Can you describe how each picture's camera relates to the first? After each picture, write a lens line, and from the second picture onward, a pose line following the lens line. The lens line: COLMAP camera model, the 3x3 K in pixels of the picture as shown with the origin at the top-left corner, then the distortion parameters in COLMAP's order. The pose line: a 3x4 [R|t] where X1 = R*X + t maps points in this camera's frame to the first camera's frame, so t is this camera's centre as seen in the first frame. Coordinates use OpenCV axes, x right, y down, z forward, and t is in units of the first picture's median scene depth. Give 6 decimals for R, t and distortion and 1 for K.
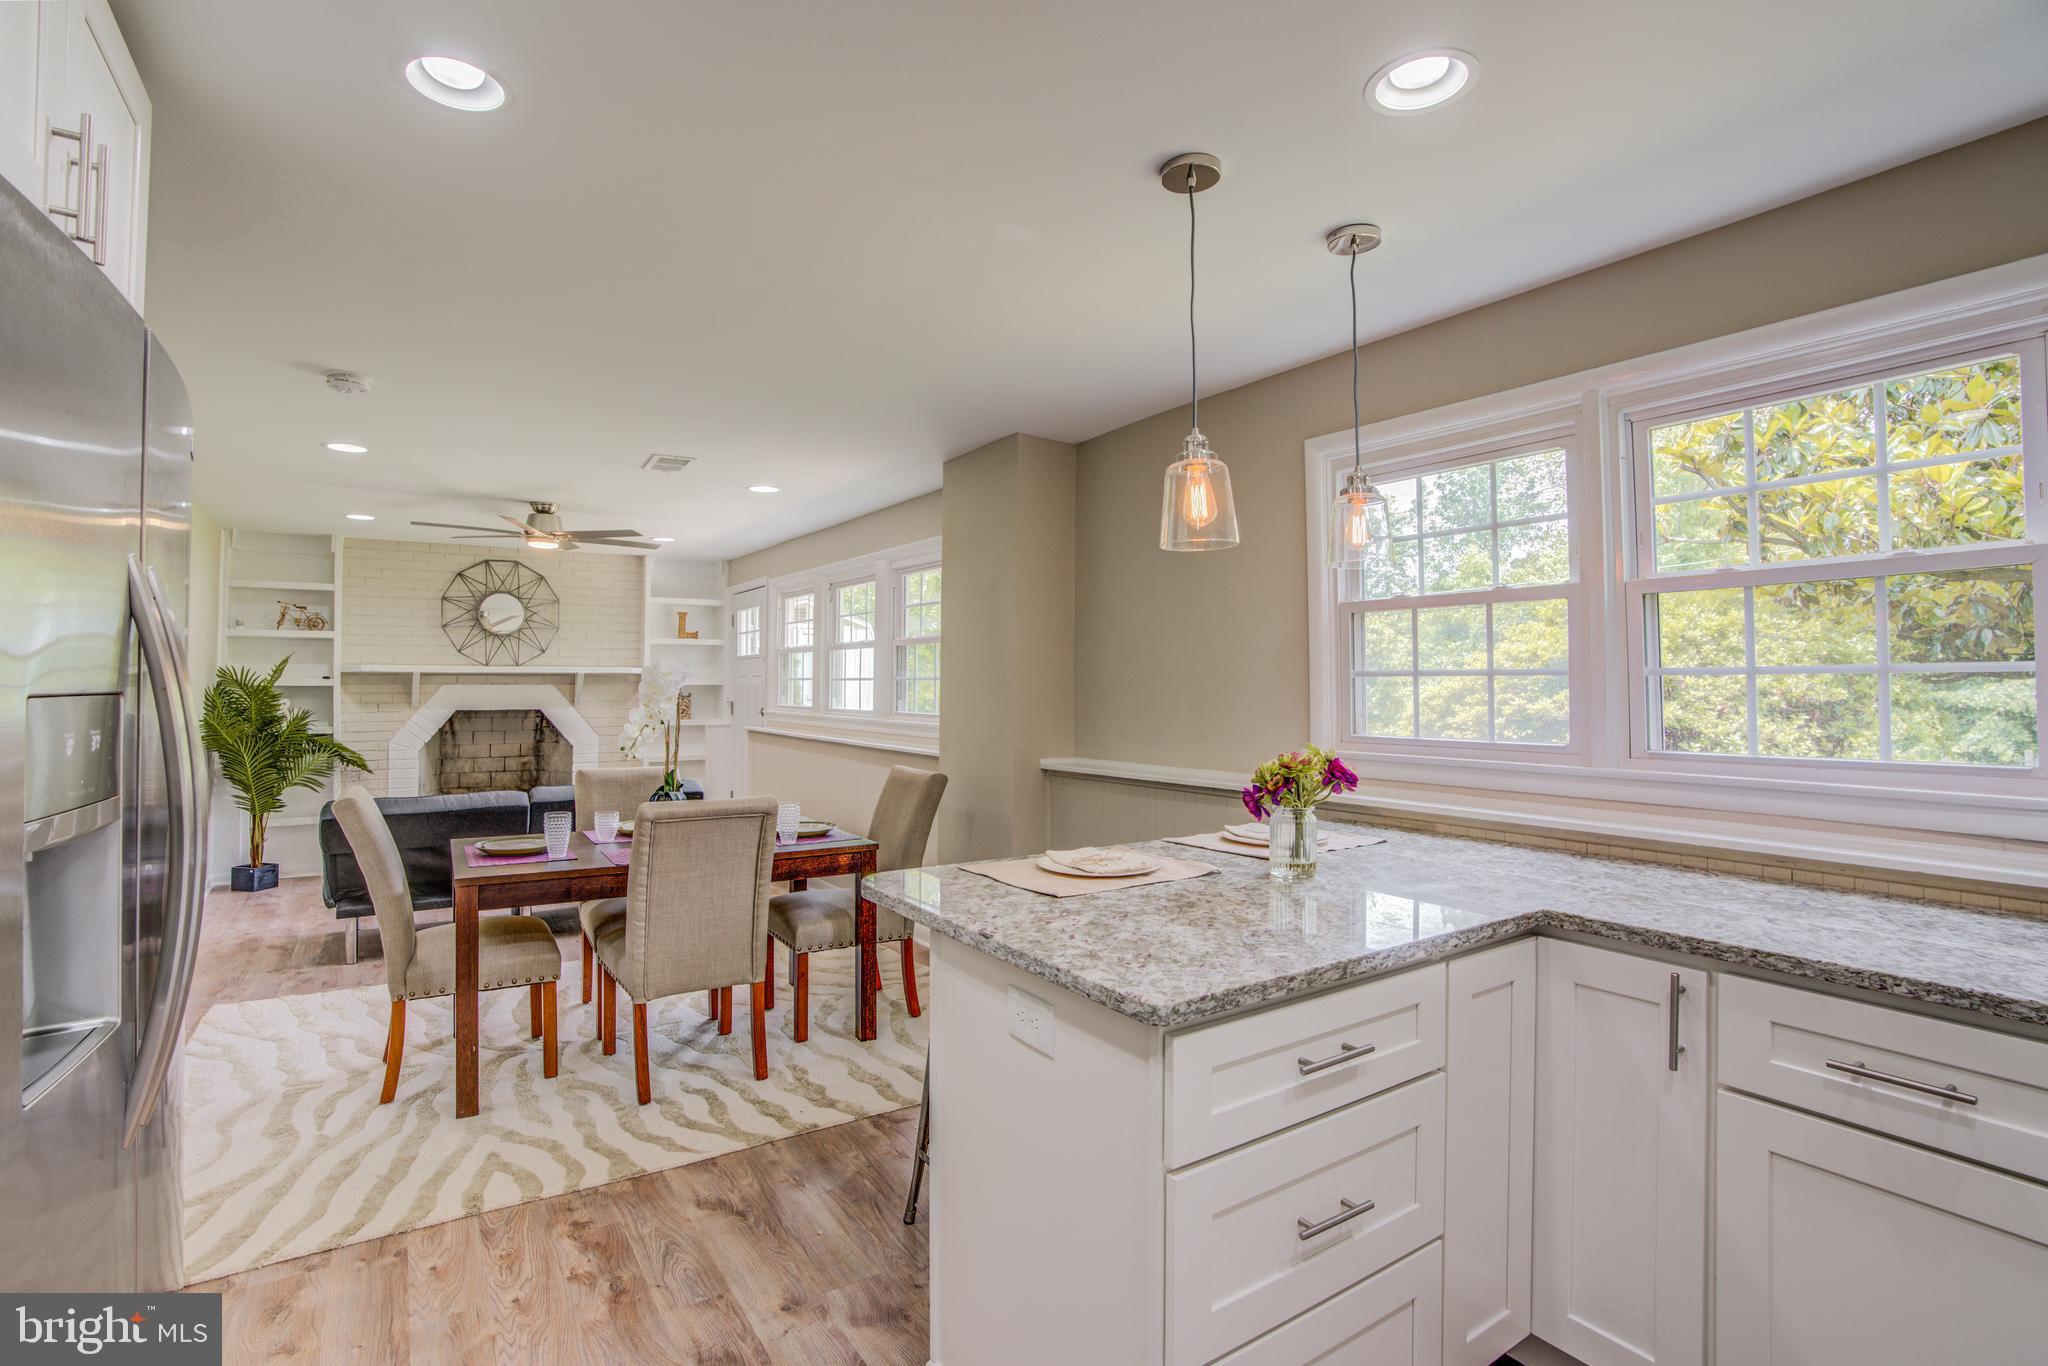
lens RADIAL K [[955.8, 0, 1000.4], [0, 955.8, 663.7], [0, 0, 1]] dist [-0.072388, 0.027588]
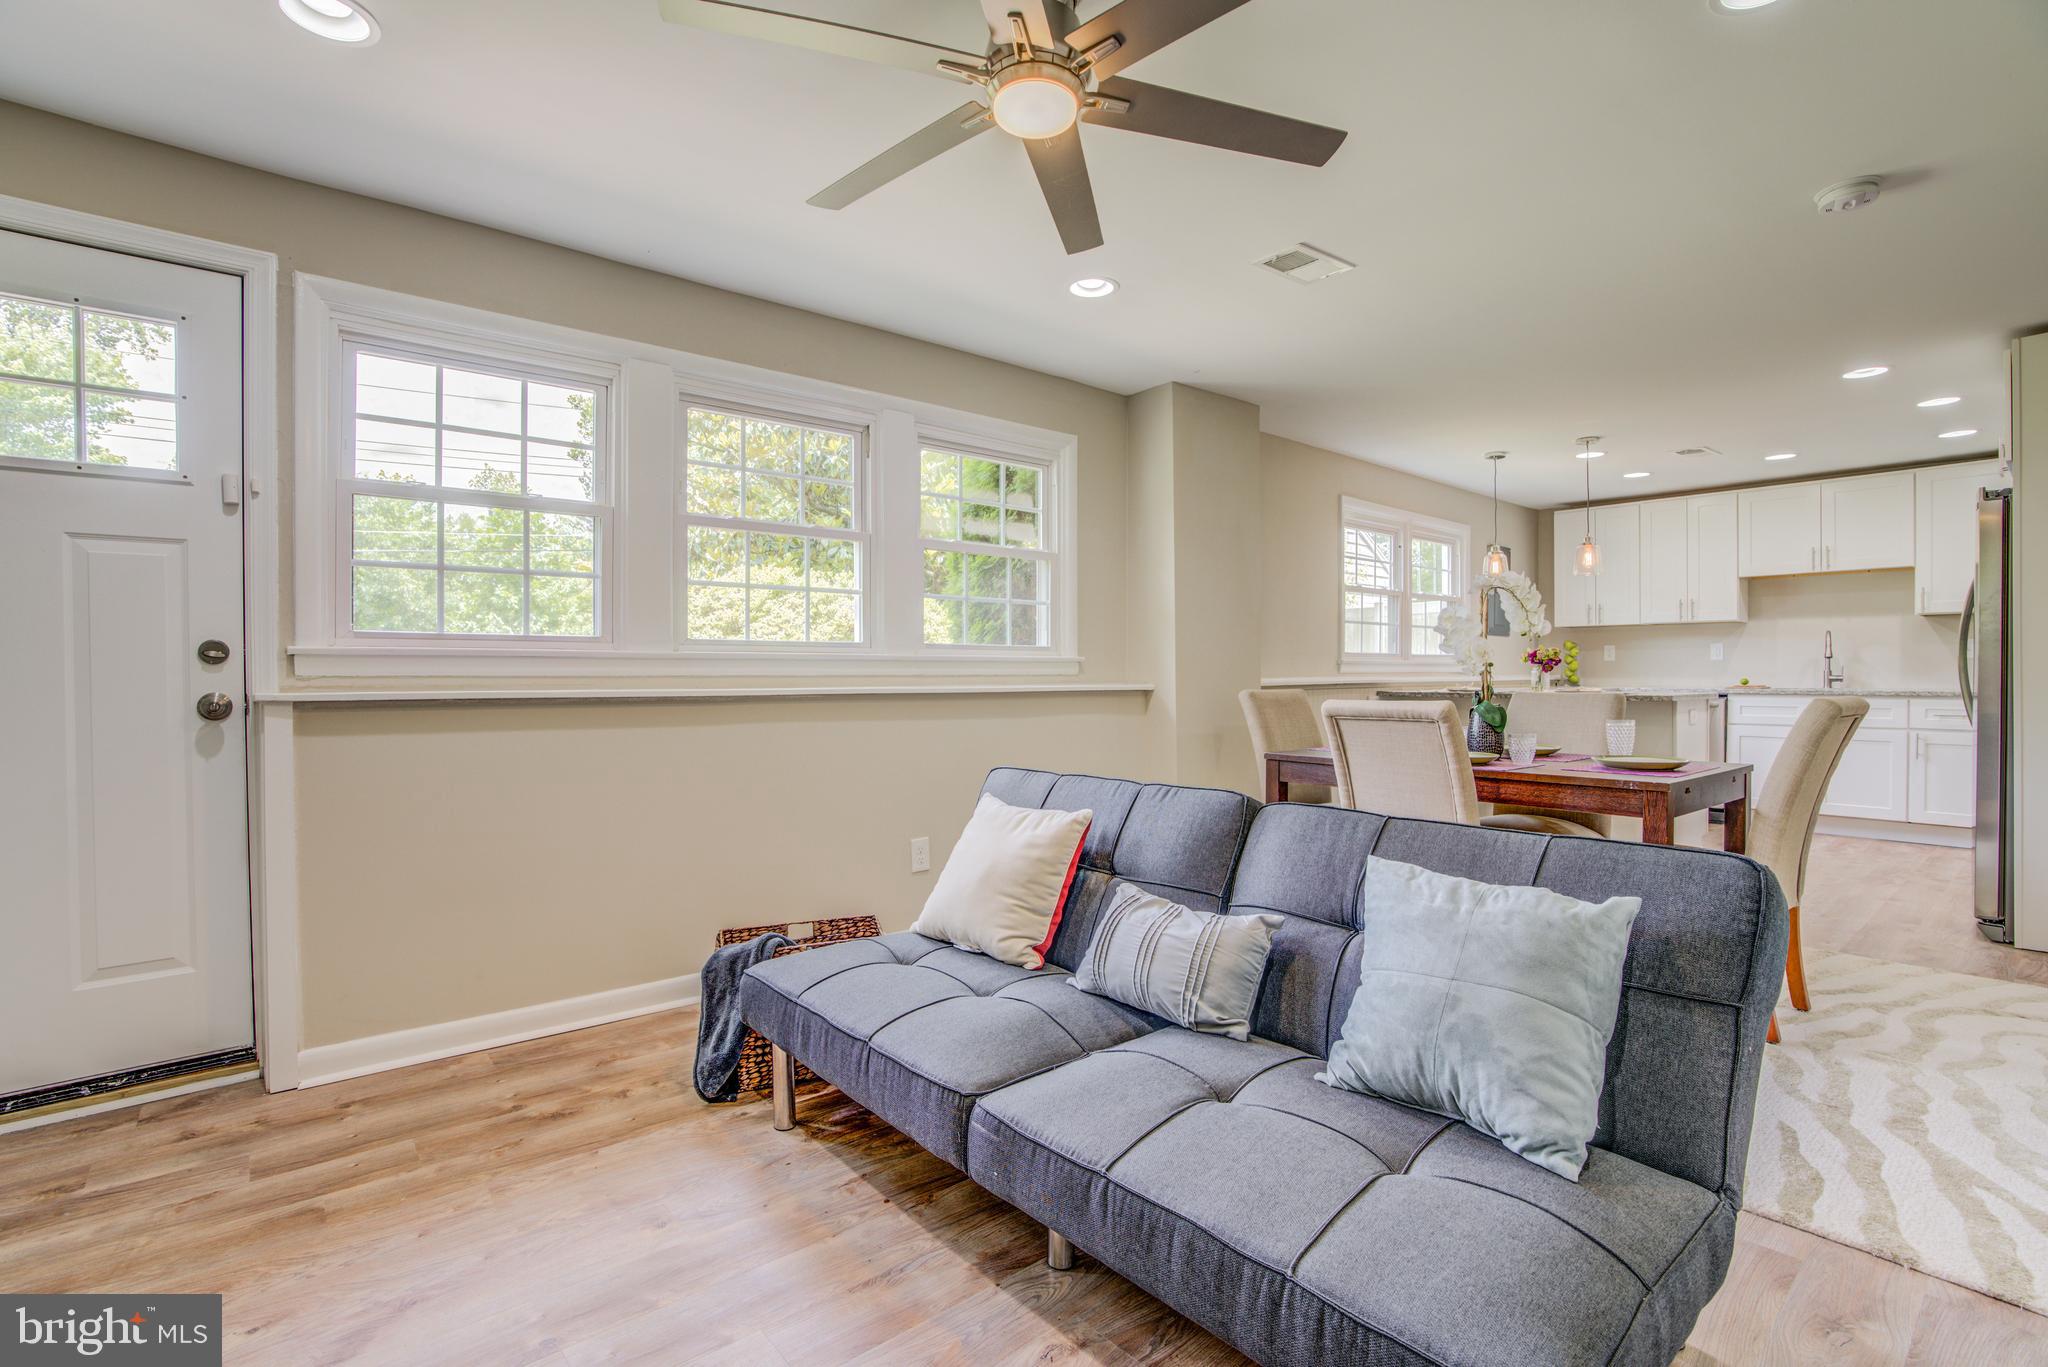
lens RADIAL K [[954.7, 0, 1013.9], [0, 954.7, 682.2], [0, 0, 1]] dist [-0.066614, 0.026530]
pose [[-0.121320, -0.008886, 0.992574, -0.658499], [-0.019196, 0.999794, 0.006604, 0.059475], [-0.992428, -0.018253, -0.121465, 0.842060]]
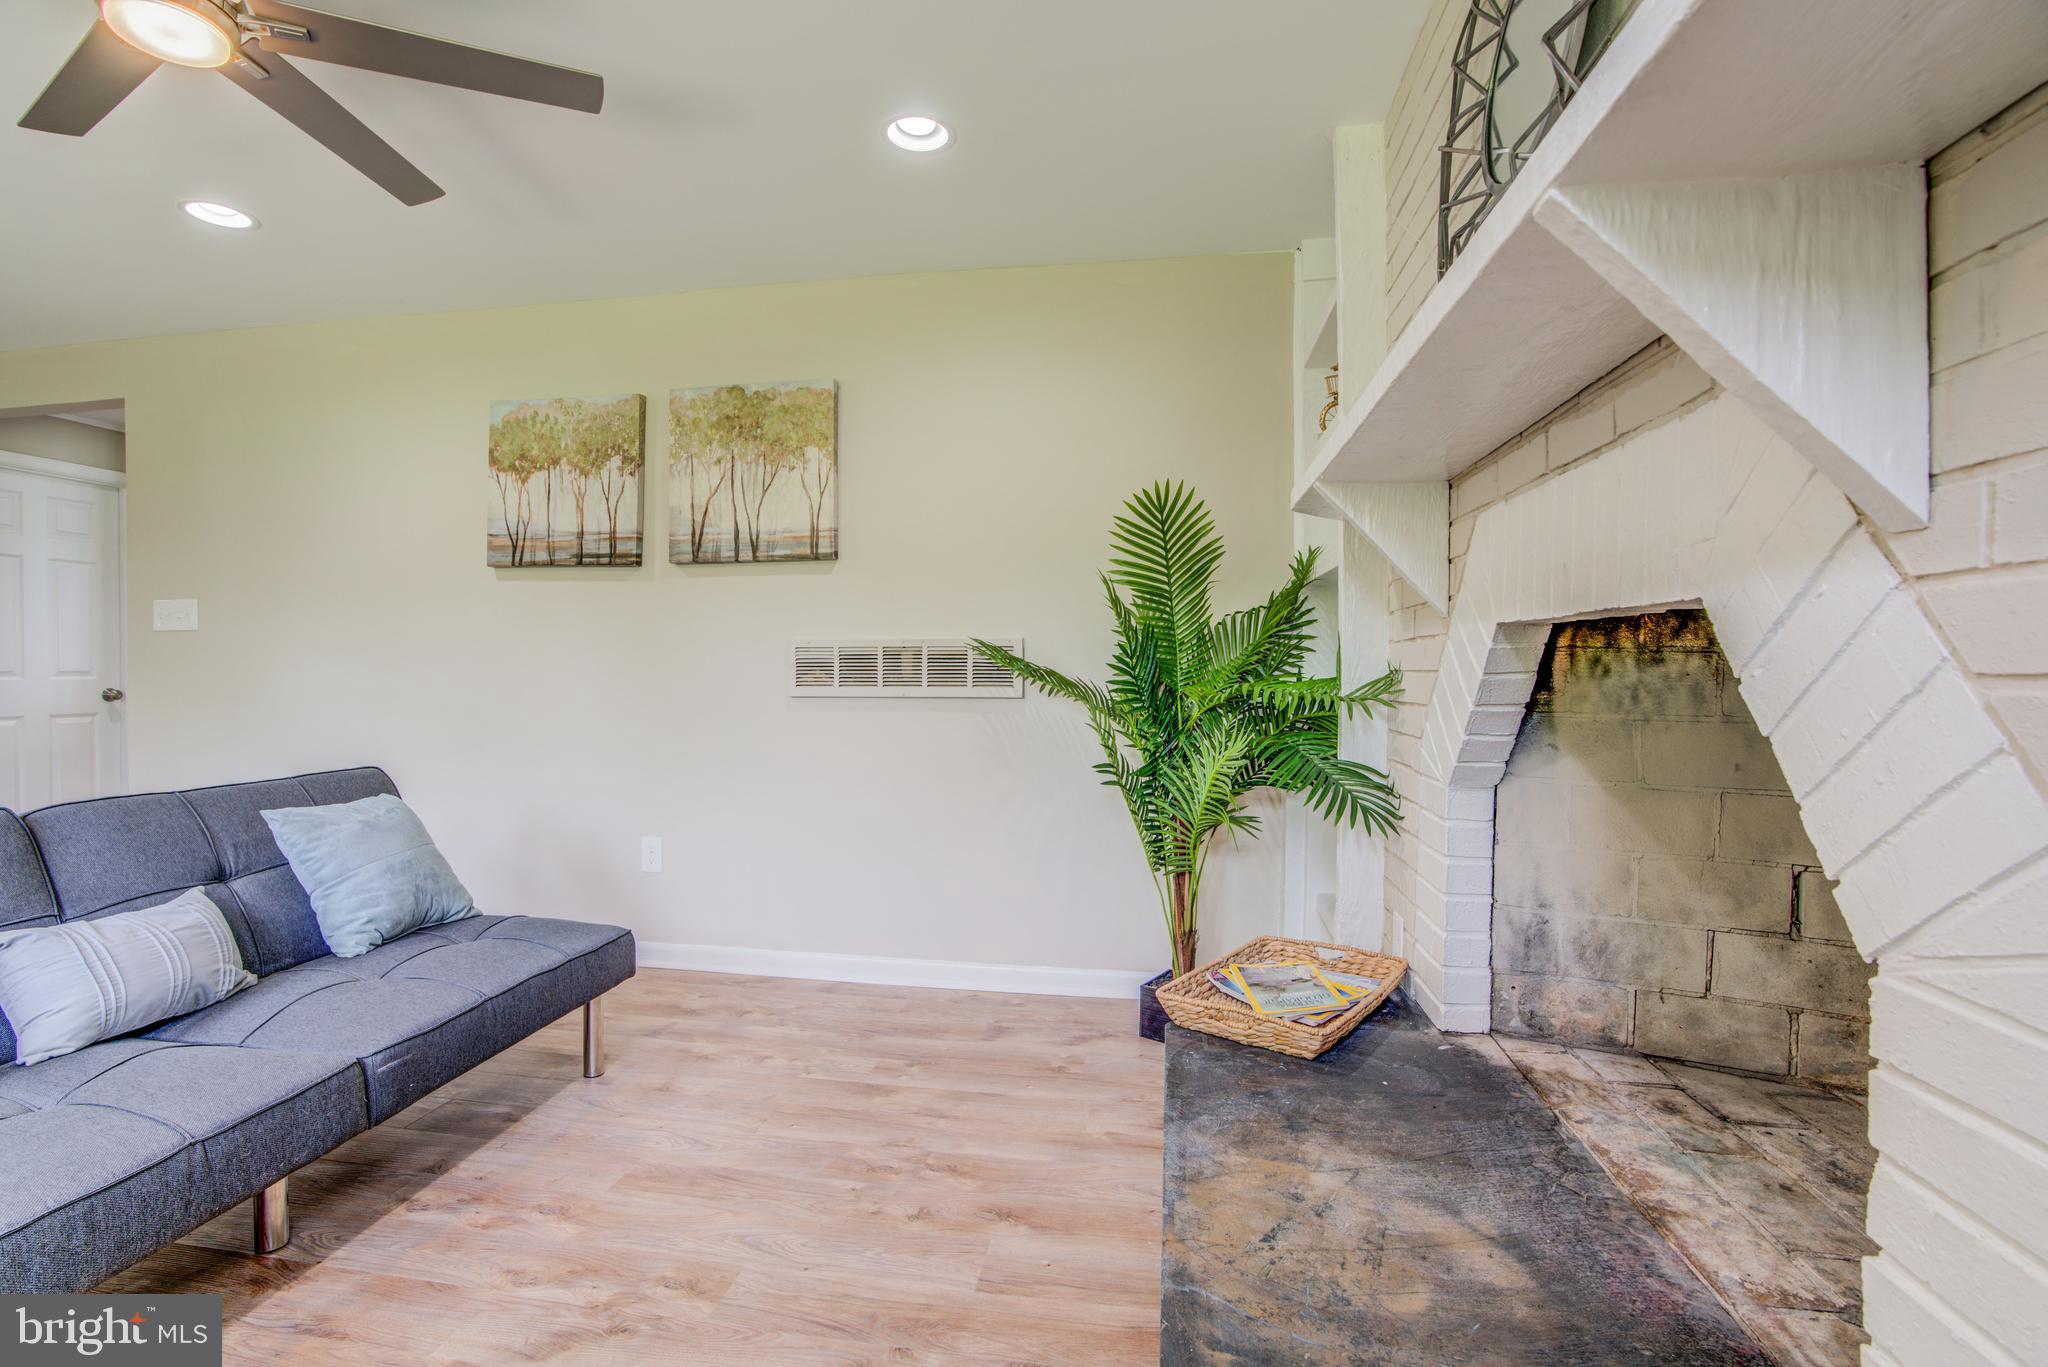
lens RADIAL K [[954.7, 0, 1013.9], [0, 954.7, 682.2], [0, 0, 1]] dist [-0.066614, 0.026530]
pose [[-0.681067, 0.010218, -0.732150, -0.368381], [0.013876, 0.999903, 0.001047, 0.064358], [0.732090, -0.009446, -0.681143, 1.118228]]
